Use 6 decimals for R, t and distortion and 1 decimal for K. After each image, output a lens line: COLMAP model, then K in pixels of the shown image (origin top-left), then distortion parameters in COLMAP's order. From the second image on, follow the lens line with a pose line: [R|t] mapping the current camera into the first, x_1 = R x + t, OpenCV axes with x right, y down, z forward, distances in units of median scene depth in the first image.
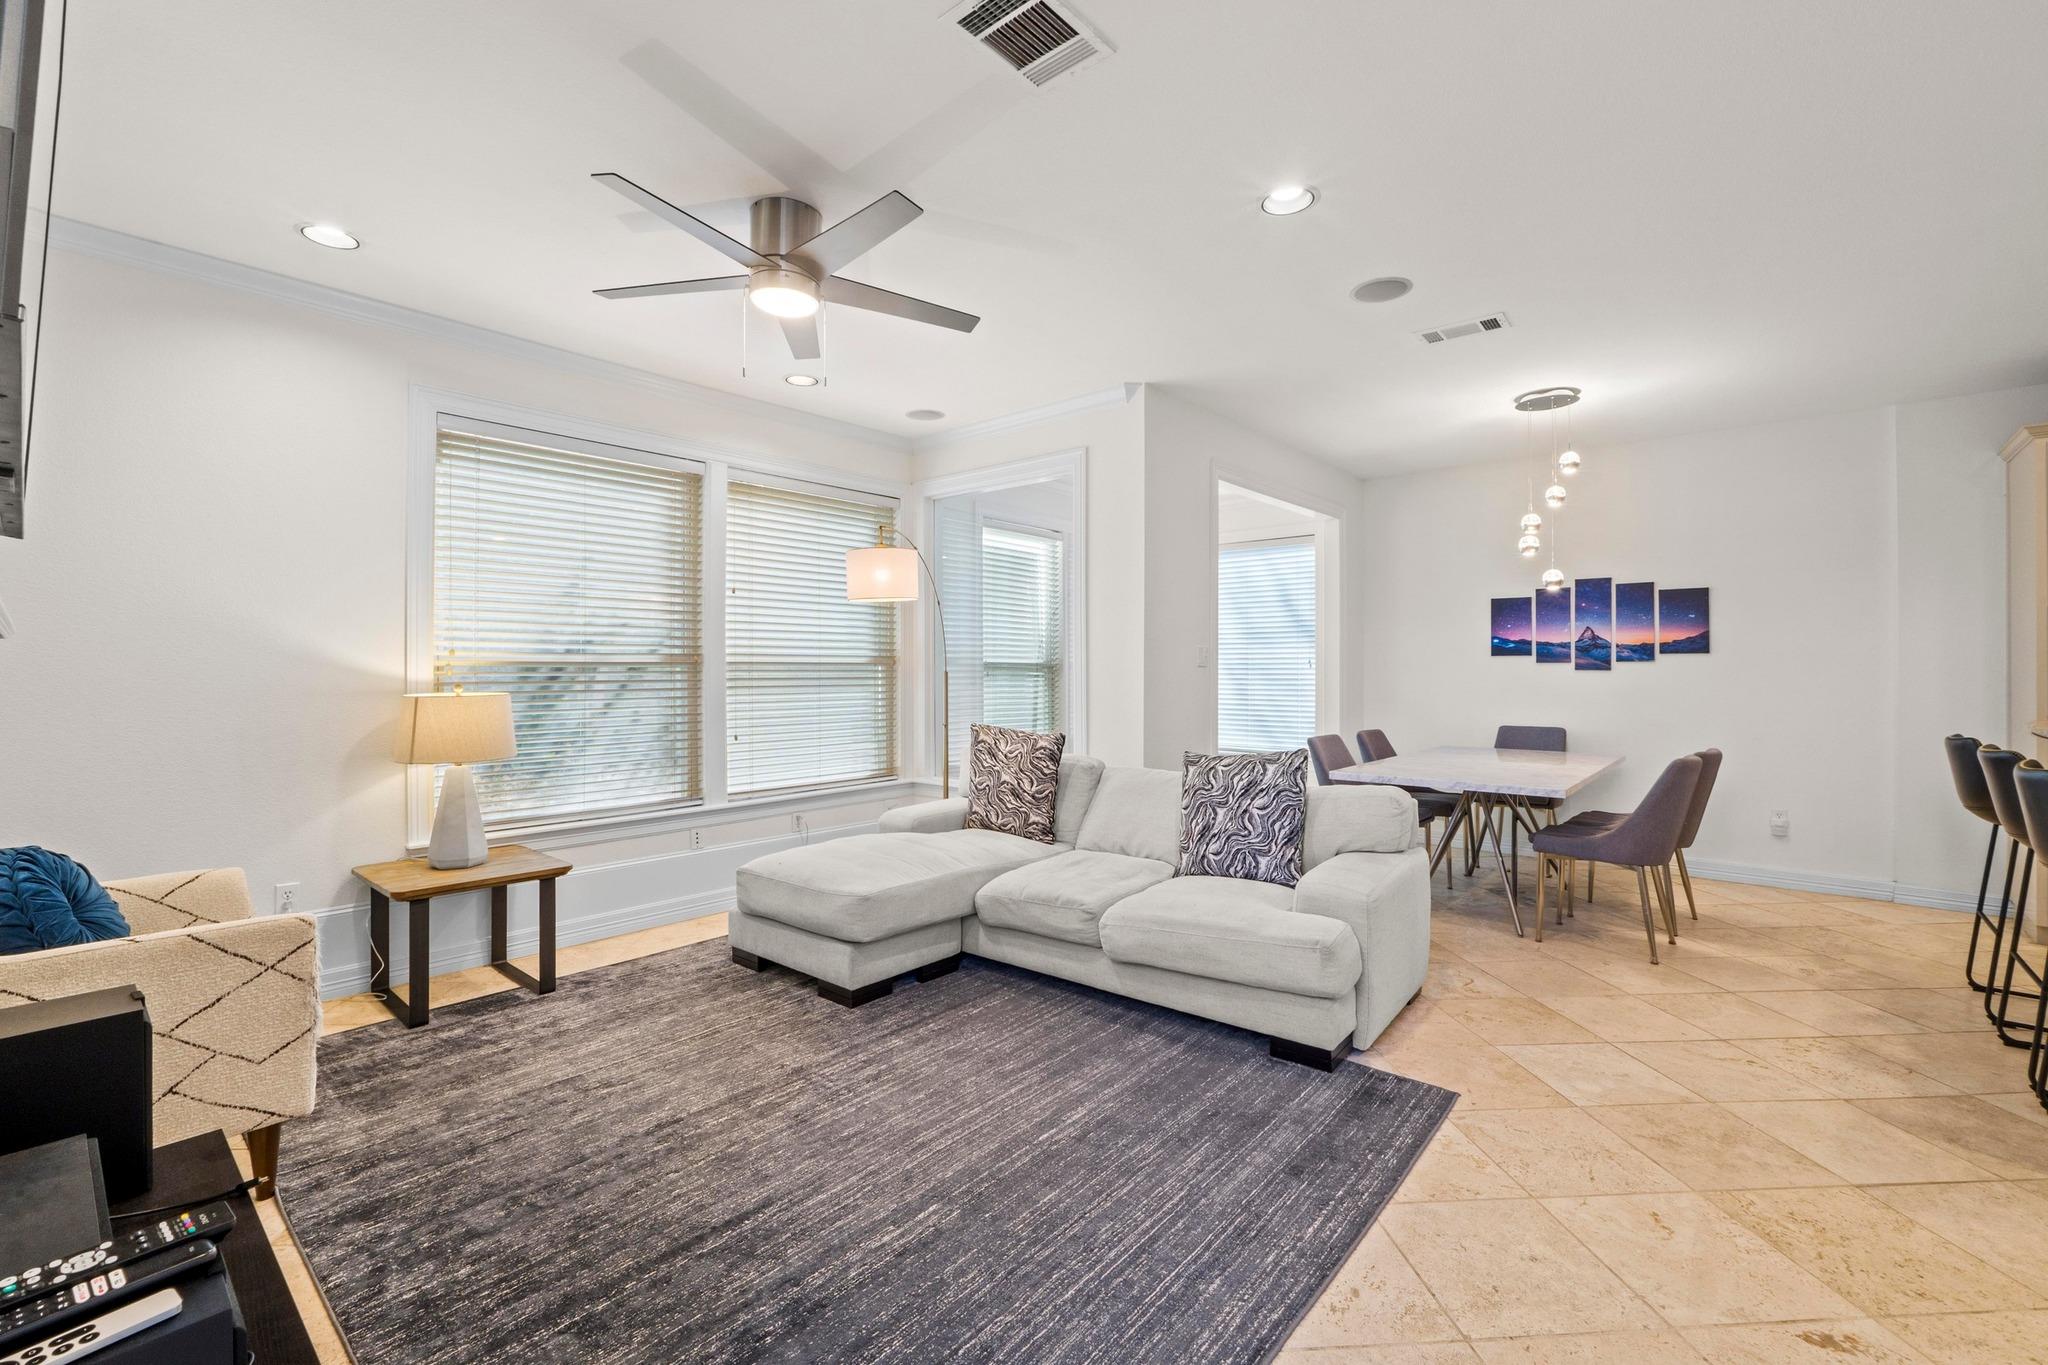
lens RADIAL K [[875.4, 0, 1024.3], [0, 875.4, 663.7], [0, 0, 1]] dist [-0.002375, -0.000586]
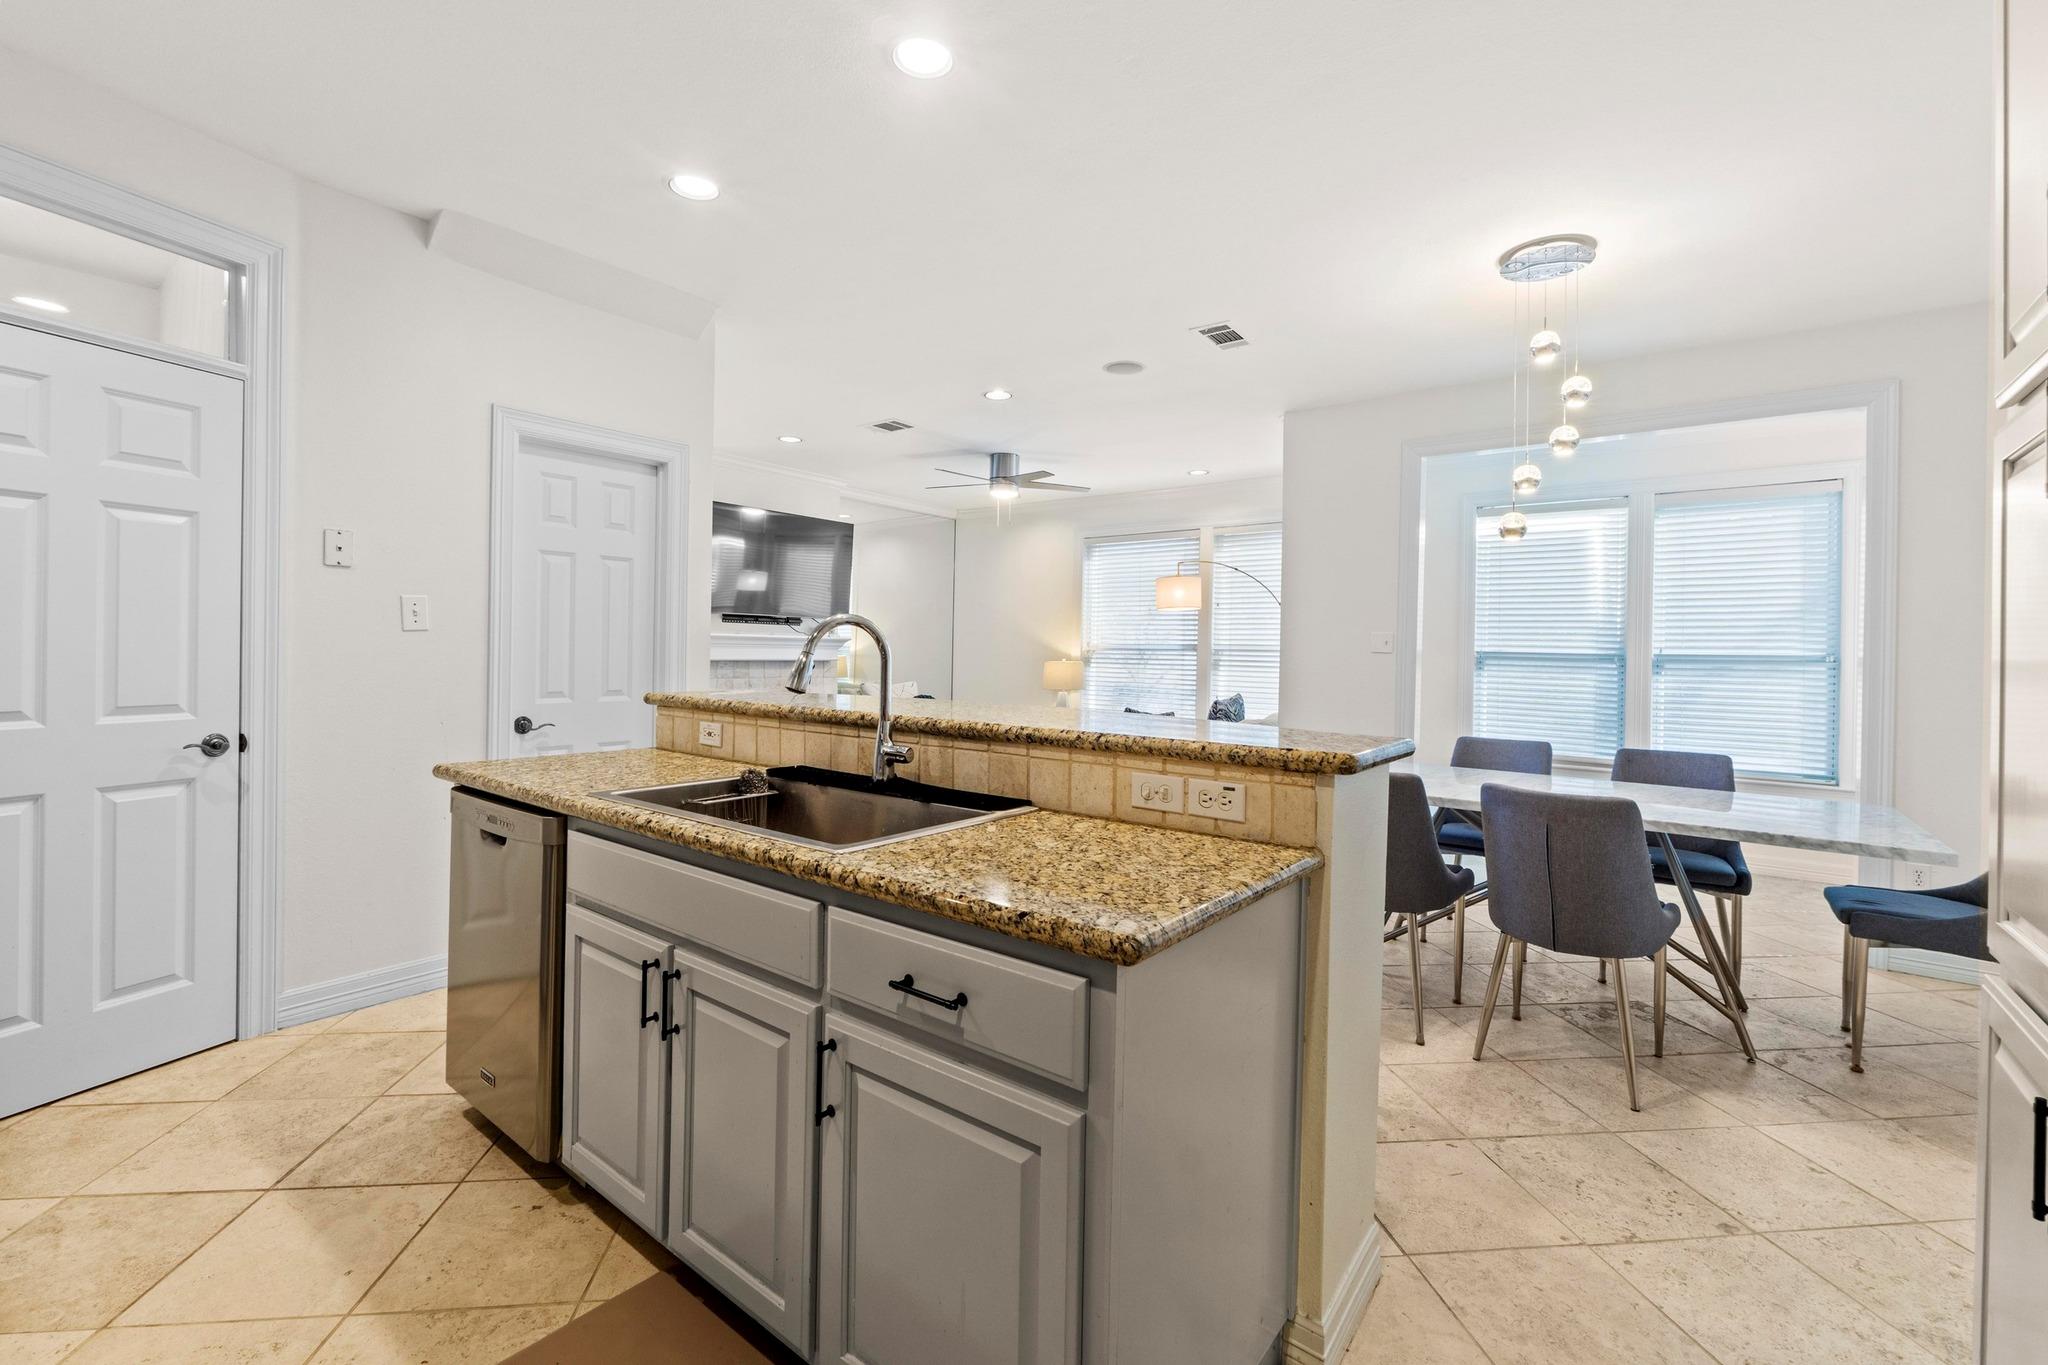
lens RADIAL K [[883.0, 0, 1011.0], [0, 883.0, 665.1], [0, 0, 1]] dist [-0.000881, -0.000537]
pose [[0.040525, 0.013978, -0.999081, 1.757815], [-0.012794, 0.999827, 0.013470, 0.013314], [0.999097, 0.012236, 0.040697, 0.779001]]
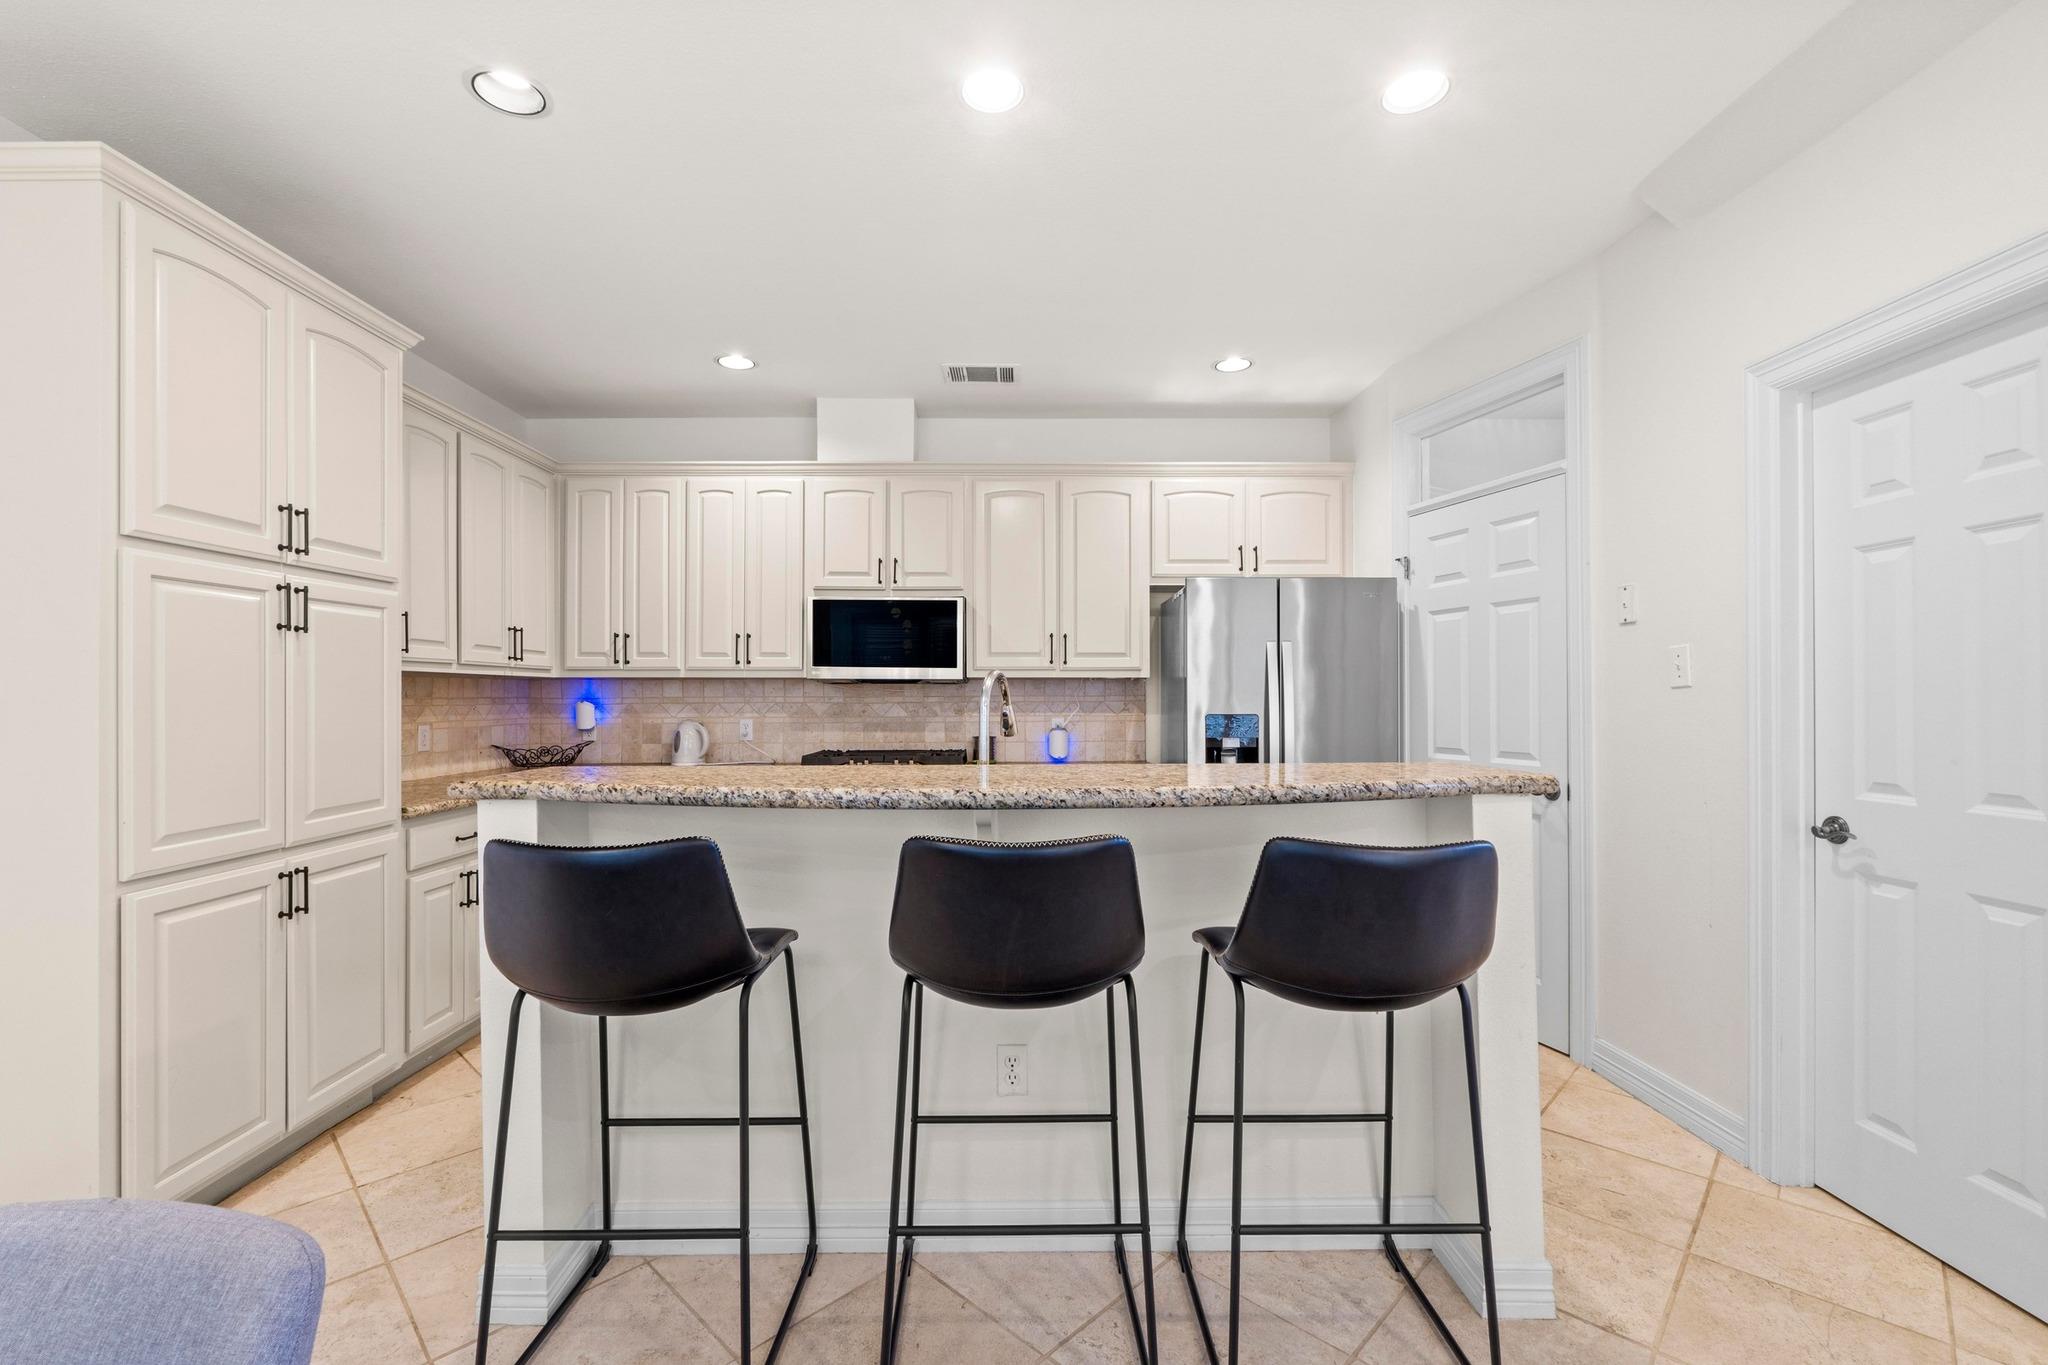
lens RADIAL K [[867.3, 0, 1014.4], [0, 867.3, 695.7], [0, 0, 1]] dist [0.001200, -0.000081]
pose [[-0.661726, 0.001747, 0.749744, 0.612448], [-0.004507, 0.999970, -0.006308, 0.011987], [-0.749732, -0.007553, -0.661698, 1.139087]]
